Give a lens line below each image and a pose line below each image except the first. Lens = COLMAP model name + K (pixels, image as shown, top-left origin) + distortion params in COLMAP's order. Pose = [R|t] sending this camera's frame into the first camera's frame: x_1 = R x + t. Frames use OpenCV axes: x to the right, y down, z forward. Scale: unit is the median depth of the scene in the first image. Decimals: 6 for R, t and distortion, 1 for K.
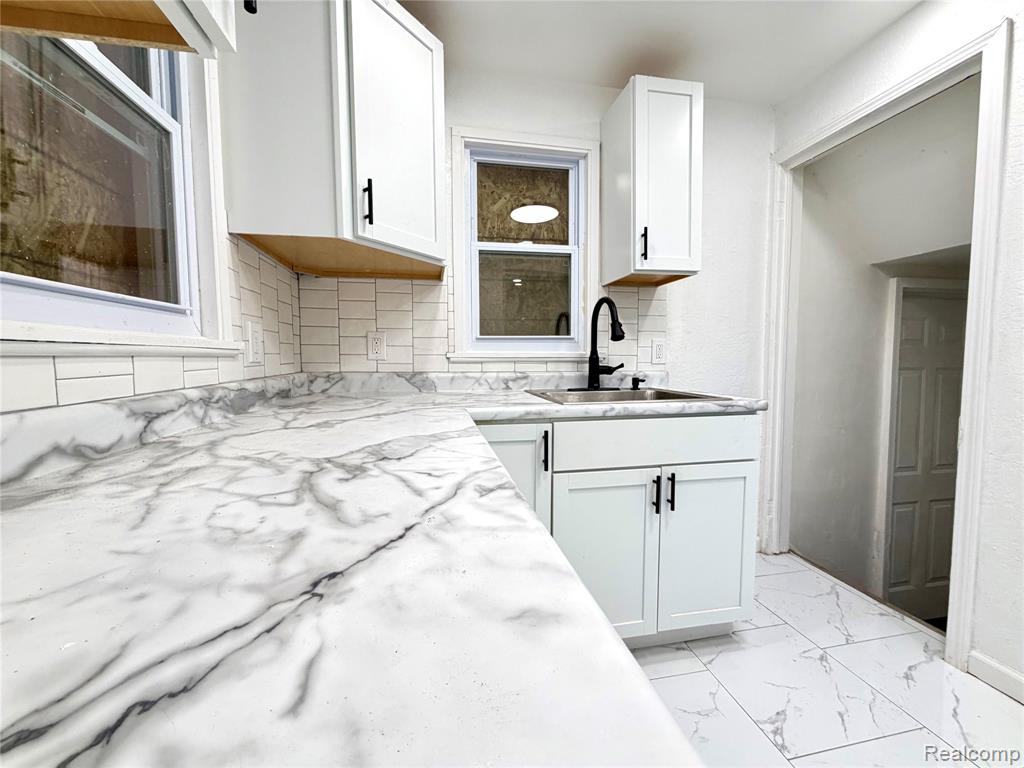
lens RADIAL K [[407.2, 0, 510.5], [0, 407.2, 384.0], [0, 0, 1]] dist [0.000629, 0.000019]
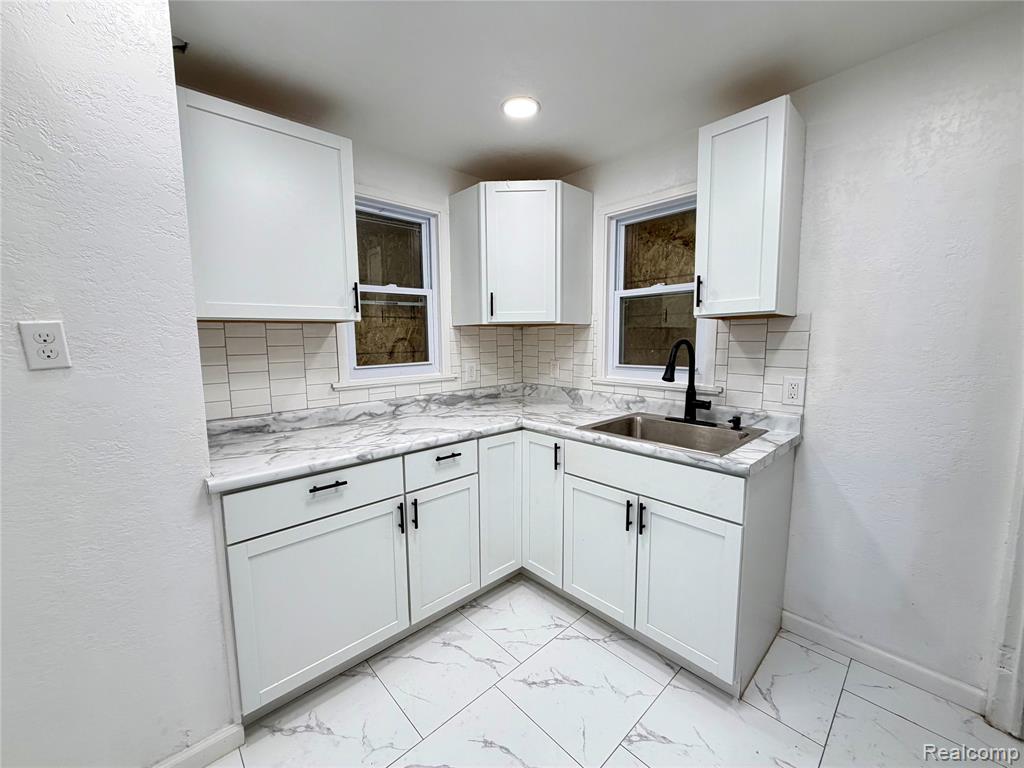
lens RADIAL K [[407.2, 0, 510.5], [0, 407.2, 384.0], [0, 0, 1]] dist [0.000629, 0.000019]
pose [[0.529586, 0.095268, -0.842890, 0.916092], [-0.048445, 0.995448, 0.082074, -0.161166], [0.846872, -0.002632, 0.531790, 0.038768]]
